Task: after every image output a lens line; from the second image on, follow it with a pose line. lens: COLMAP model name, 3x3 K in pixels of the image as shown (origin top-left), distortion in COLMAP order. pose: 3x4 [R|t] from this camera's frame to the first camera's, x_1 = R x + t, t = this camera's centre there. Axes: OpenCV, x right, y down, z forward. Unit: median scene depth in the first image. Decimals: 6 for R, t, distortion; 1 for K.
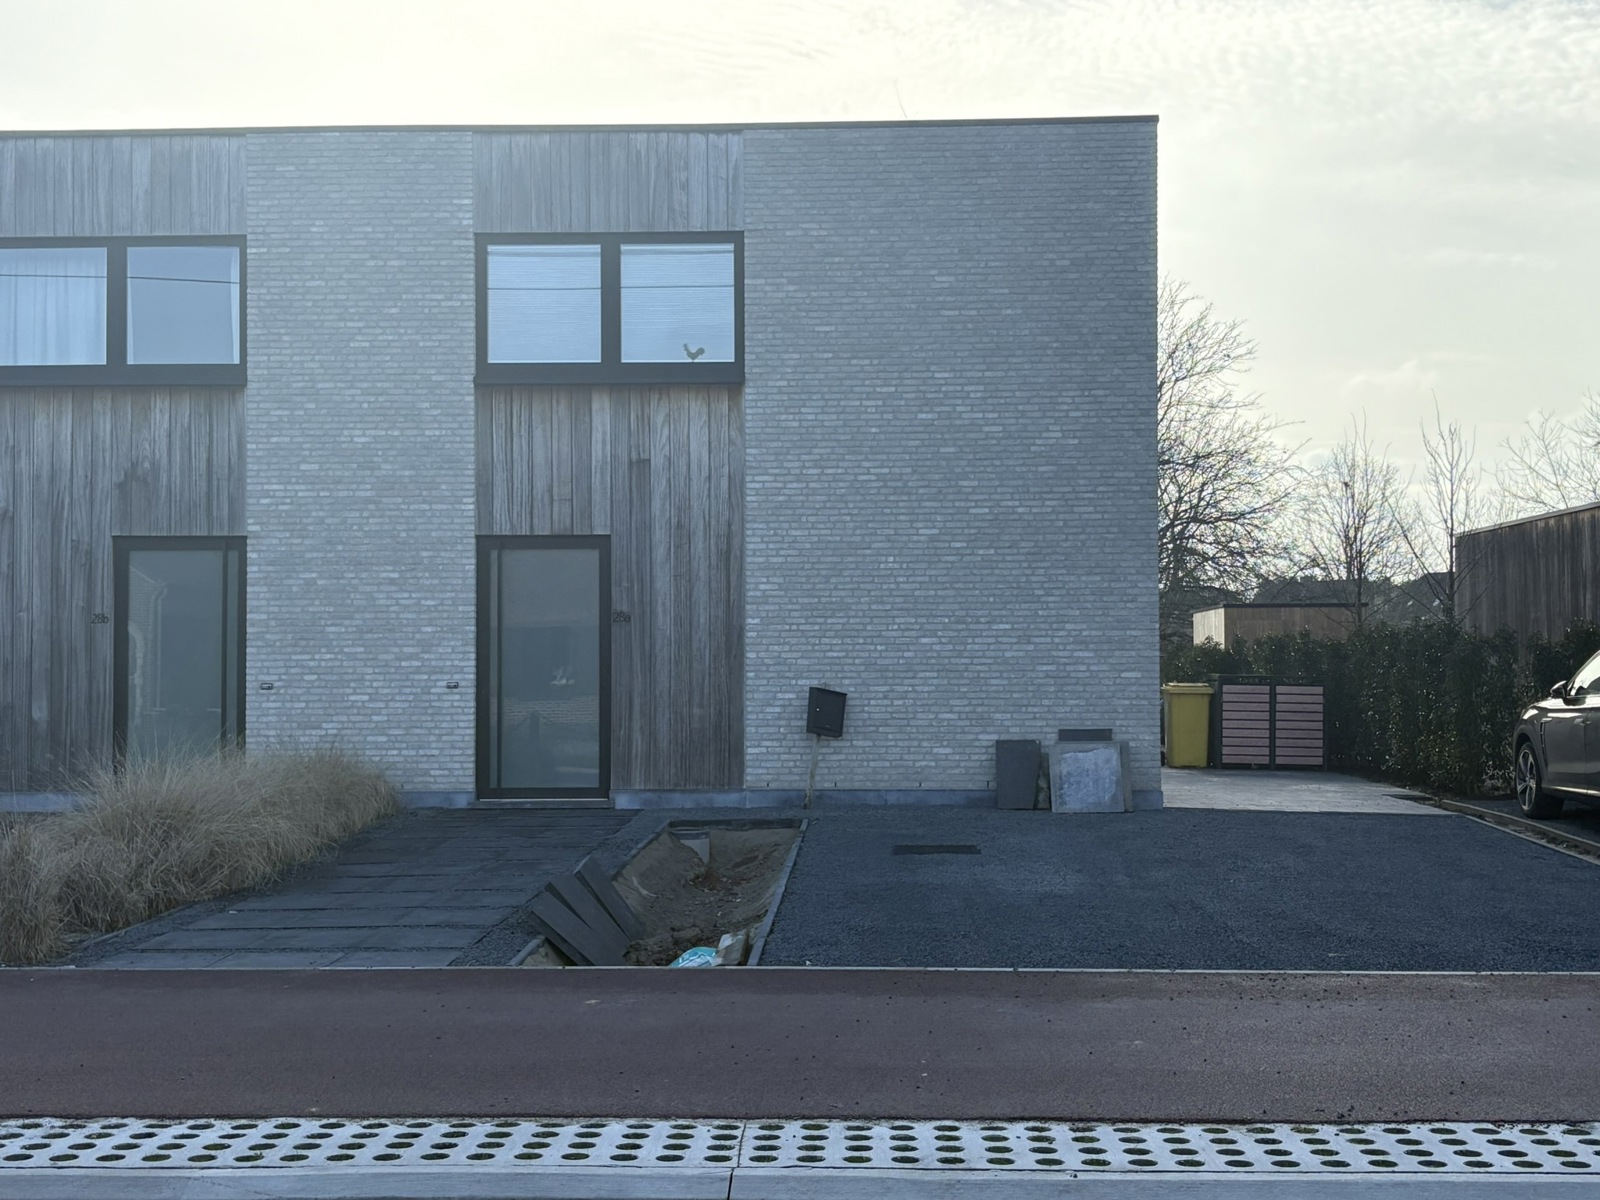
lens RADIAL K [[2075.7, 0, 804.1], [0, 2075.7, 602.0], [0, 0, 1]] dist [-0.010527, 0.000000]
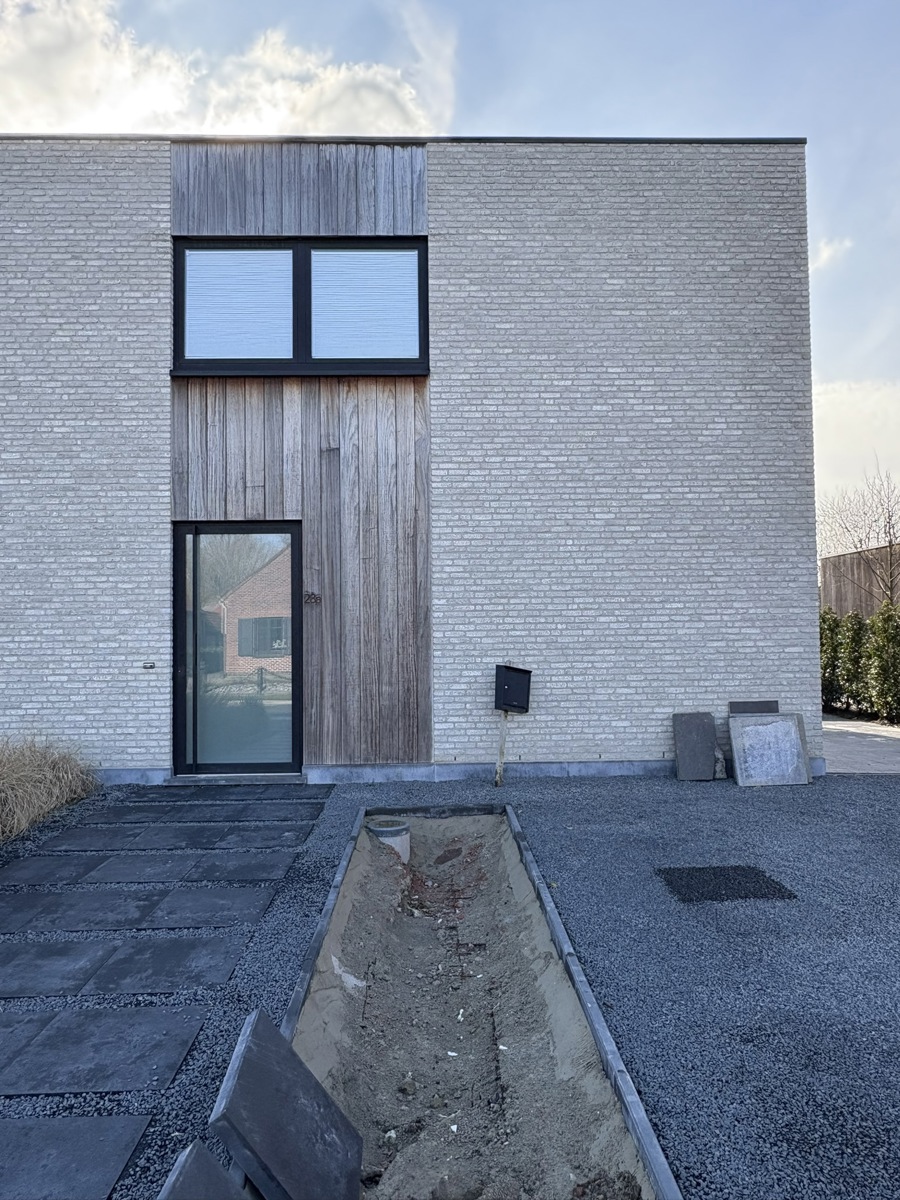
lens RADIAL K [[886.1, 0, 443.8], [0, 886.1, 599.6], [0, 0, 1]] dist [-0.047638, 0.013200]
pose [[0.998089, -0.005415, 0.061548, -0.049696], [0.006154, 0.999911, -0.011825, 0.013339], [-0.061479, 0.012181, 0.998034, 0.553789]]
